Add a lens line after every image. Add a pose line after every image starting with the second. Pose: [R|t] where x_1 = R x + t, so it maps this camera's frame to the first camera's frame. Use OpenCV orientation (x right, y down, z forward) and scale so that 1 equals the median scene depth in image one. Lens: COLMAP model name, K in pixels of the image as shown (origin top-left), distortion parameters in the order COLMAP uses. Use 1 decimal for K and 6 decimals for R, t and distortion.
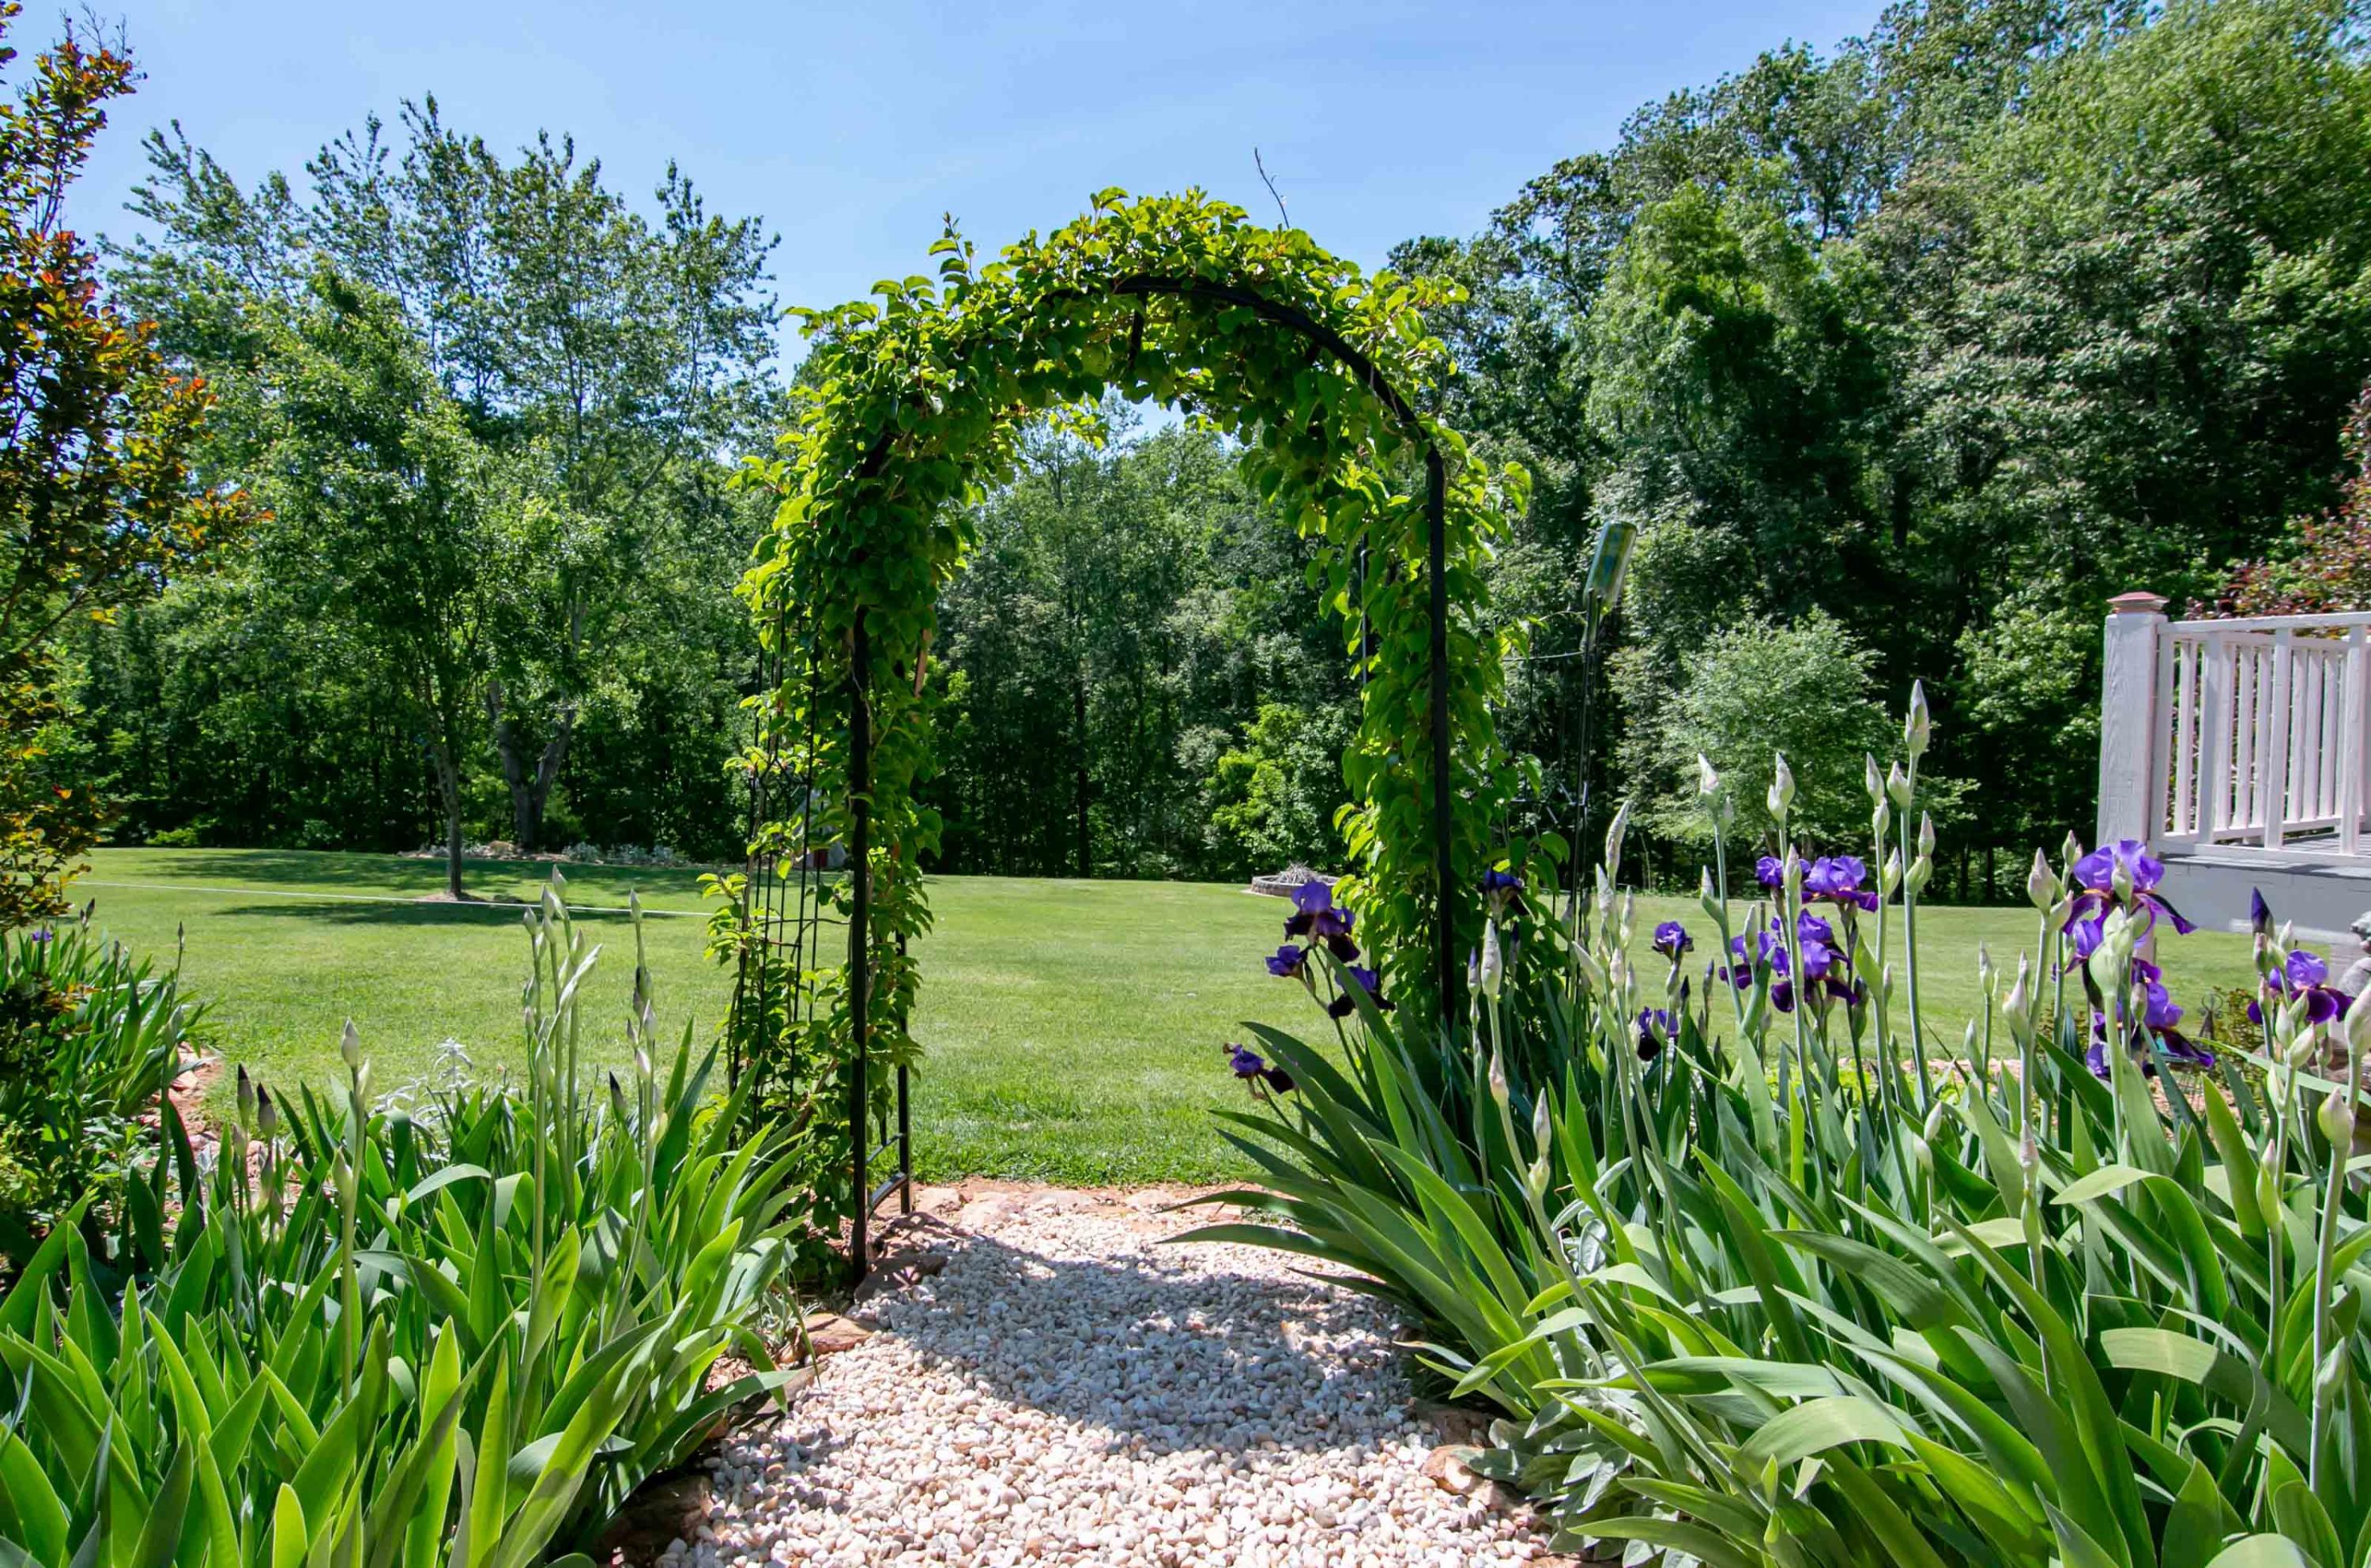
lens RADIAL K [[1284.4, 0, 1053.9], [0, 1284.4, 796.2], [0, 0, 1]] dist [-0.005797, -0.006803]
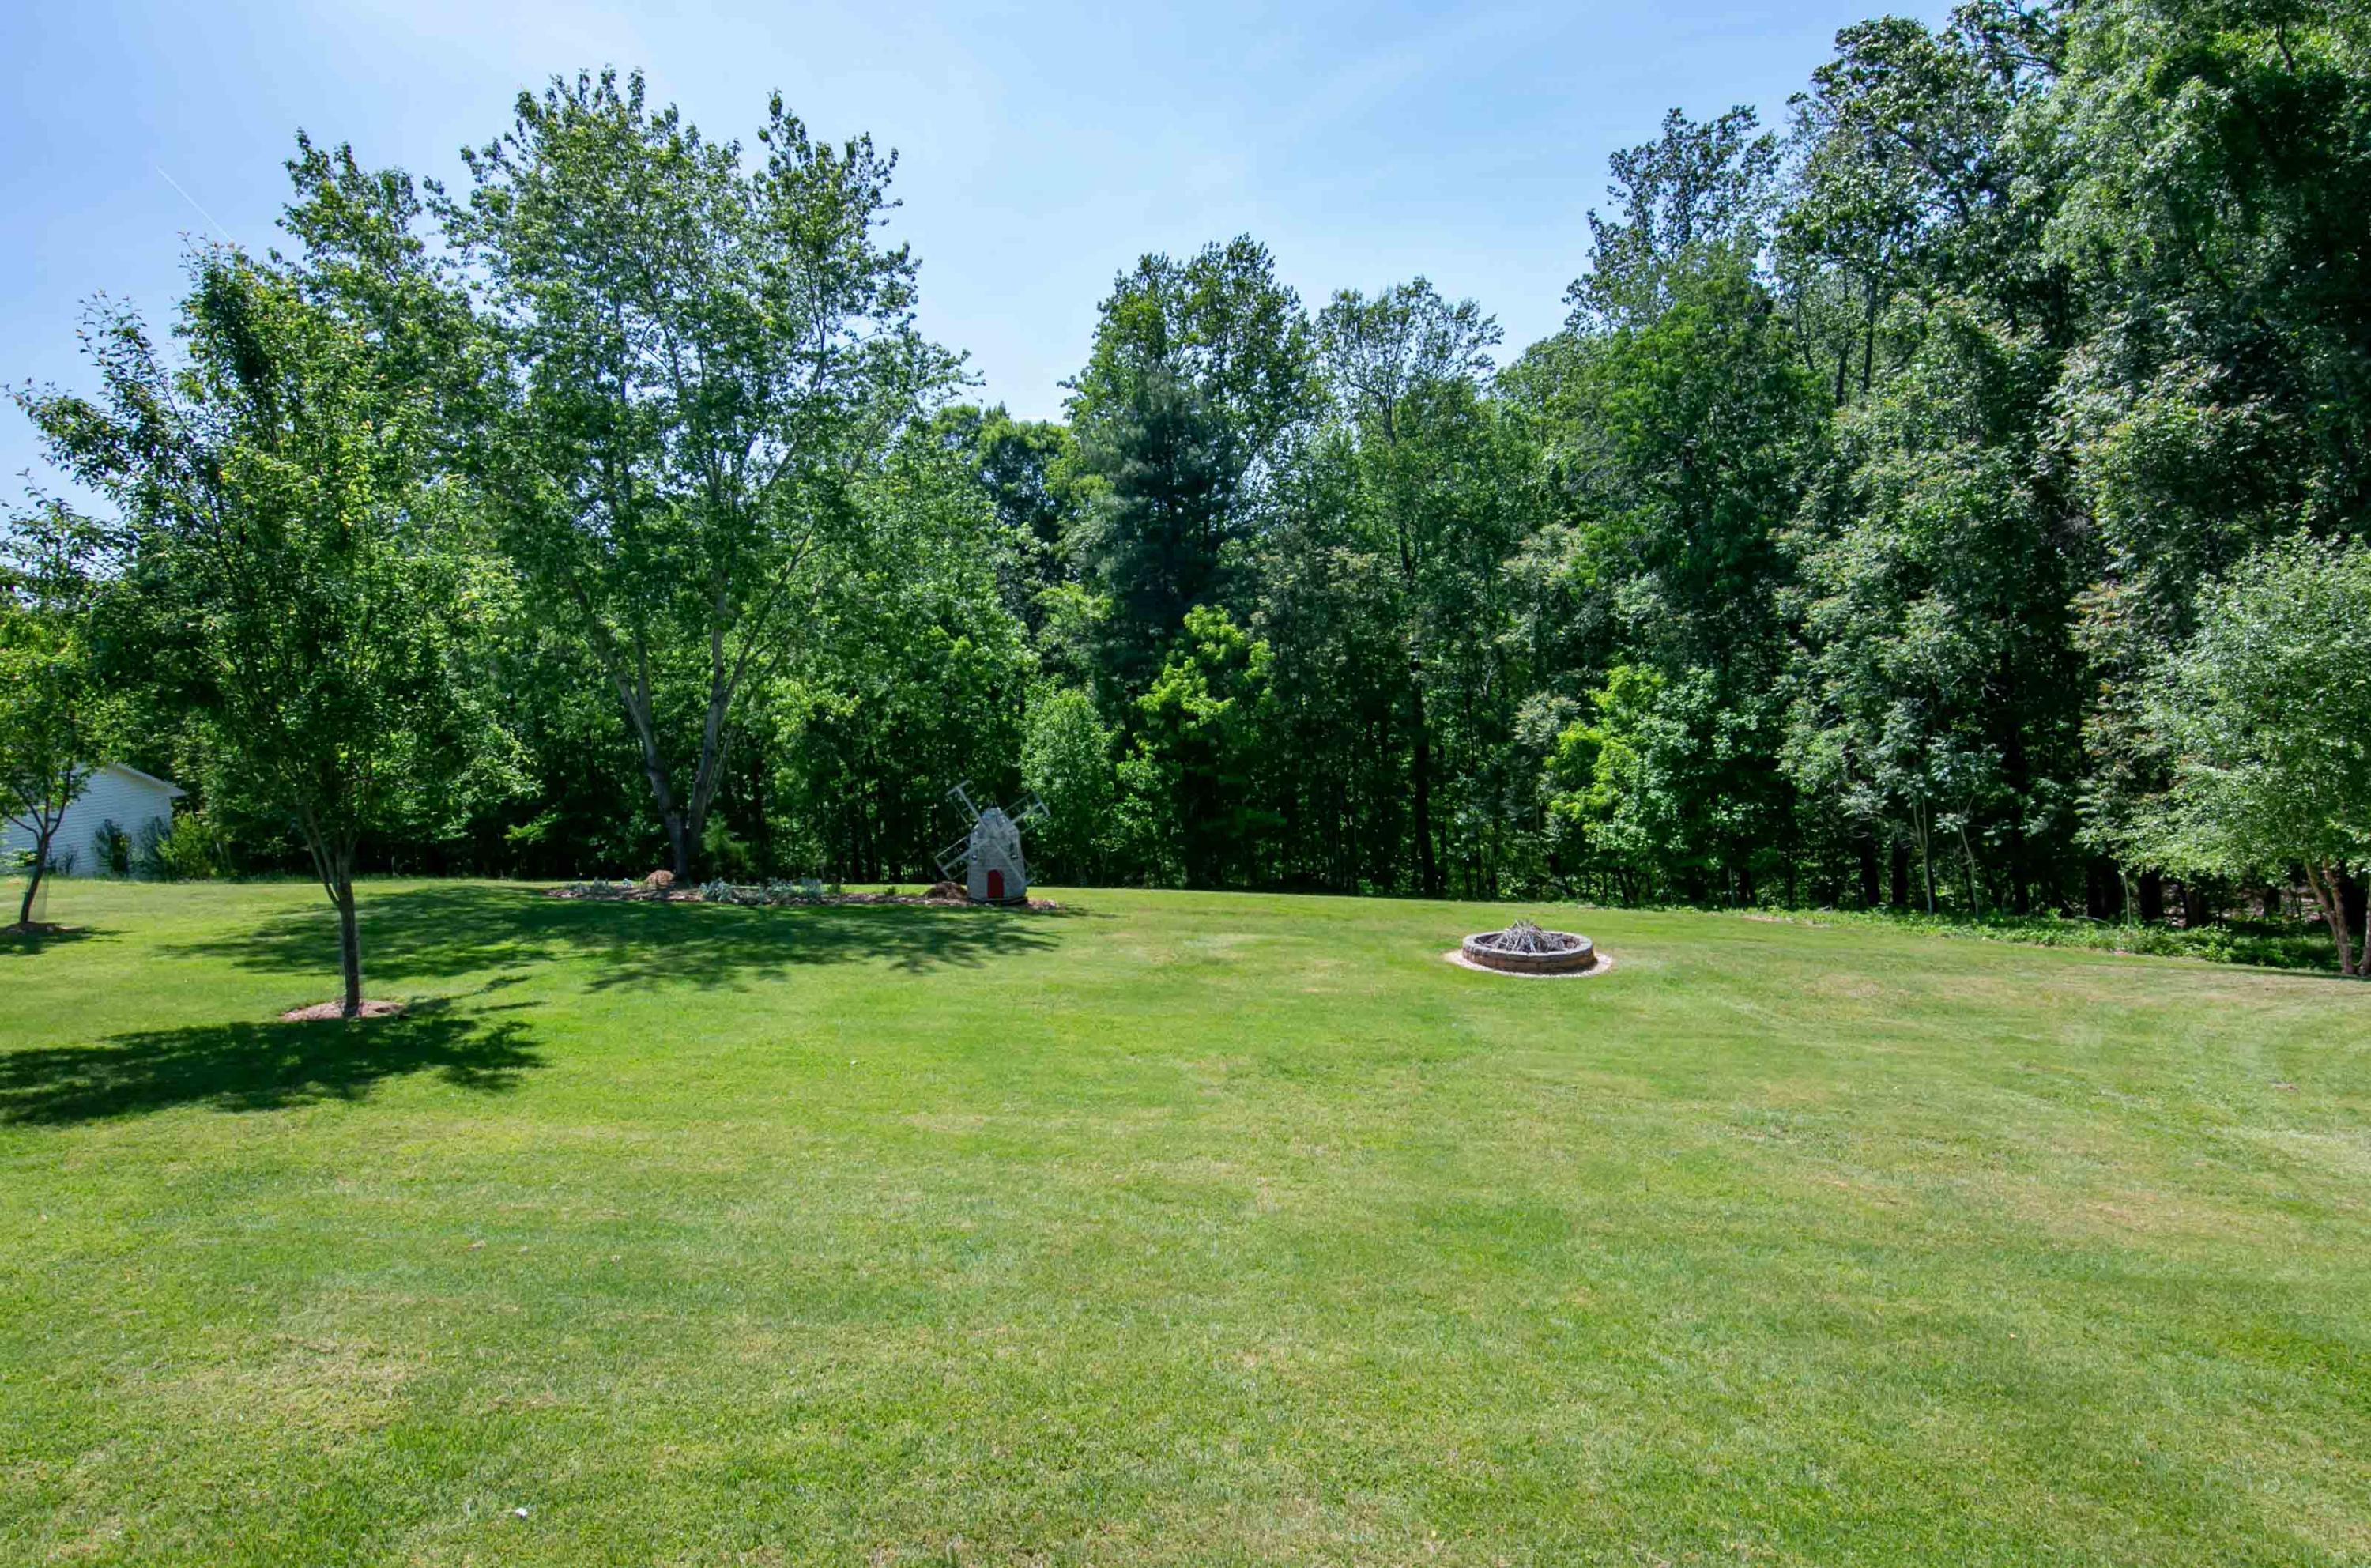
lens RADIAL K [[1284.4, 0, 1146.8], [0, 1284.4, 801.4], [0, 0, 1]] dist [-0.005797, -0.006803]
pose [[0.963096, -0.017028, -0.268620, 0.111448], [0.031147, 0.998343, 0.048386, -0.040568], [0.267351, -0.054967, 0.962030, 0.150802]]
